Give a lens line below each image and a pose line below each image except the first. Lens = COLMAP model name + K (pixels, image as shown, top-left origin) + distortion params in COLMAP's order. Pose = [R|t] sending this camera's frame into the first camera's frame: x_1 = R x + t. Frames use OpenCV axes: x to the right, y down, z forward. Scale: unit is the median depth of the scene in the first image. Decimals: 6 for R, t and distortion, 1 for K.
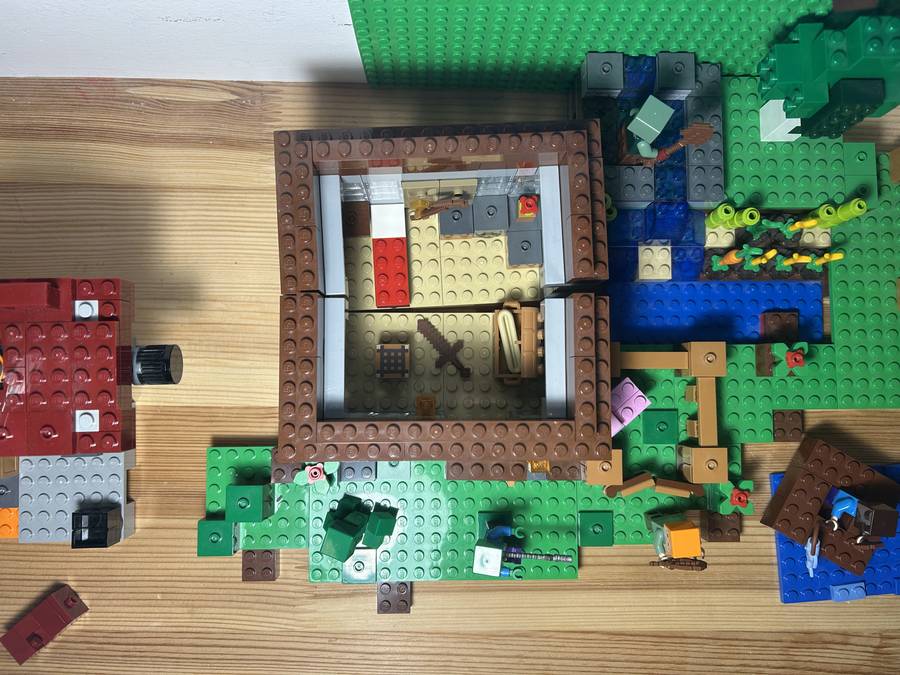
lens RADIAL K [[690.9, 0, 450.4], [0, 690.9, 344.0], [0, 0, 1]] dist [0.033085, -0.047394]
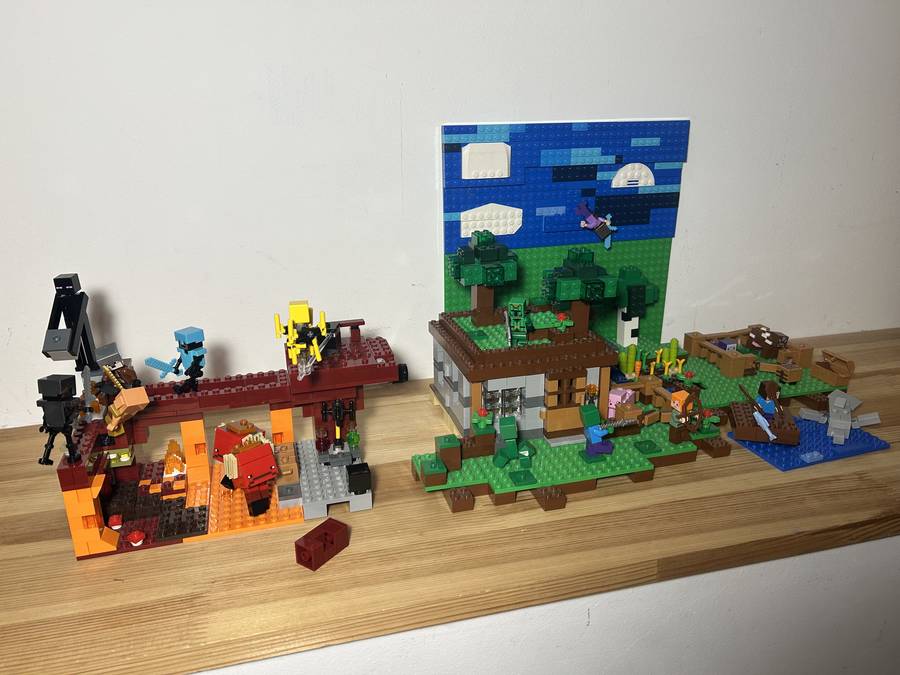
lens RADIAL K [[682.1, 0, 449.1], [0, 682.1, 335.2], [0, 0, 1]] dist [0.030854, -0.045099]
pose [[0.964622, -0.131167, 0.228691, -0.576782], [0.261688, 0.371116, -0.890950, 1.473247], [0.031993, 0.919276, 0.392311, 0.089128]]
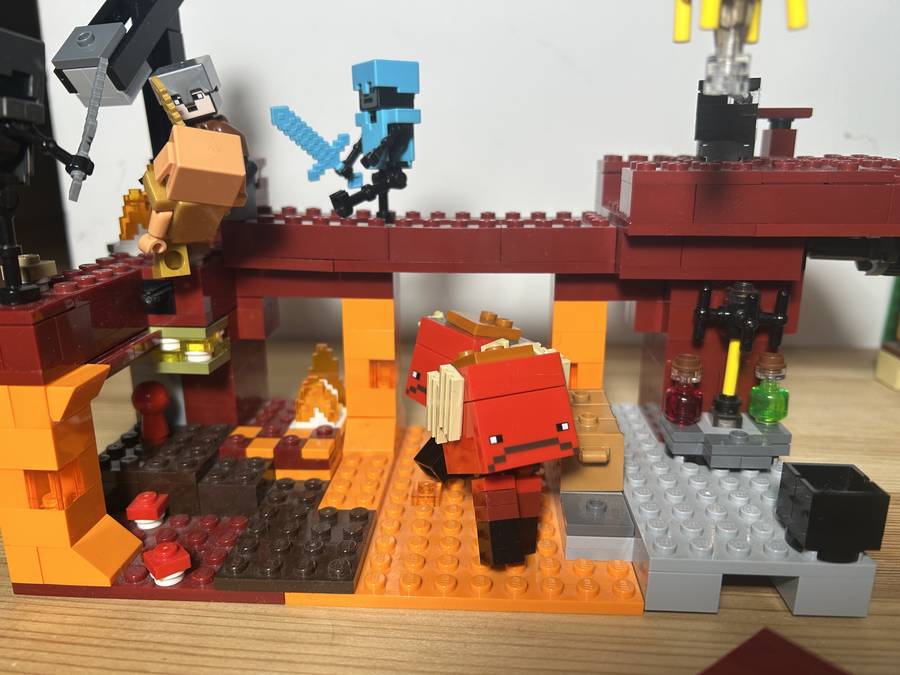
lens RADIAL K [[717.4, 0, 450.0], [0, 717.4, 337.5], [0, 0, 1]] dist [-0.008917, -0.009489]
pose [[0.995671, -0.020533, -0.090646, -0.672227], [-0.079356, 0.319894, -0.944124, 0.664968], [0.048383, 0.947231, 0.316880, 0.667359]]
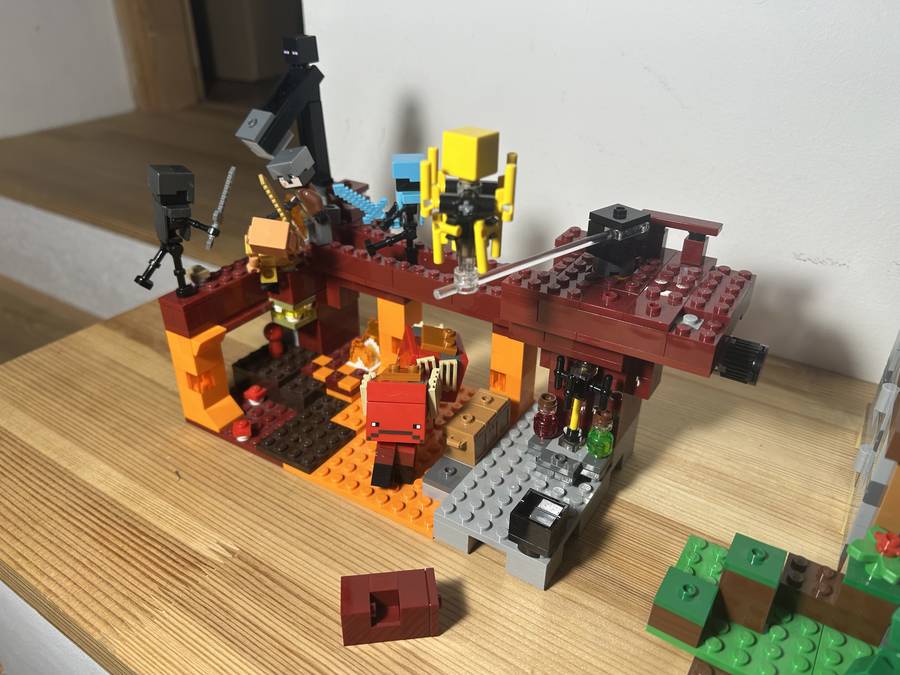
lens RADIAL K [[690.9, 0, 450.4], [0, 690.9, 344.0], [0, 0, 1]] dist [0.033085, -0.047394]
pose [[0.833423, 0.246978, -0.494377, -0.233162], [-0.549568, 0.464529, -0.694398, 0.717844], [0.058151, 0.850421, 0.522880, 0.377857]]
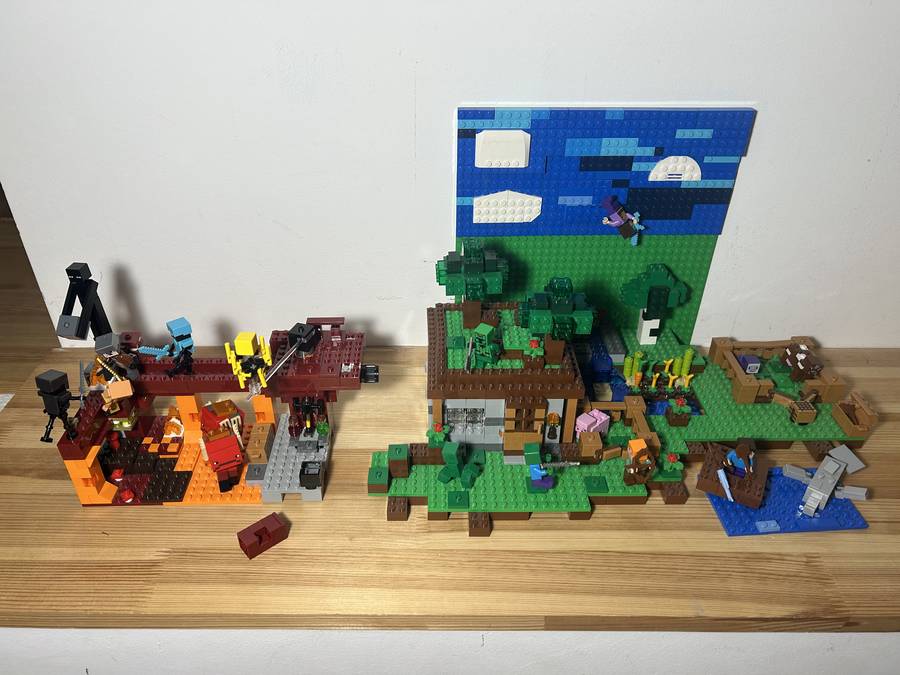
lens RADIAL K [[681.7, 0, 440.7], [0, 681.7, 342.4], [0, 0, 1]] dist [0.011482, -0.007591]
pose [[0.999296, -0.032702, -0.018378, -0.123302], [0.005321, 0.608544, -0.793502, 1.342543], [0.037133, 0.792846, 0.608290, -0.294703]]
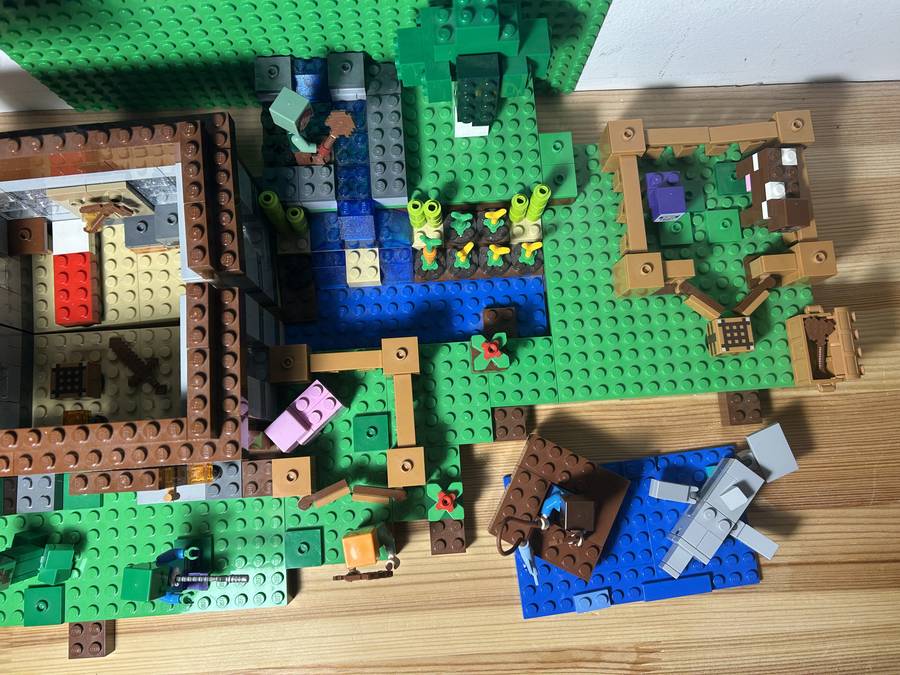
lens RADIAL K [[690.9, 0, 450.4], [0, 690.9, 344.0], [0, 0, 1]] dist [0.033085, -0.047394]
pose [[0.997757, -0.066883, 0.002830, 0.411311], [0.066795, 0.991870, -0.108316, 0.106642], [0.004437, 0.108263, 0.994112, 0.045931]]
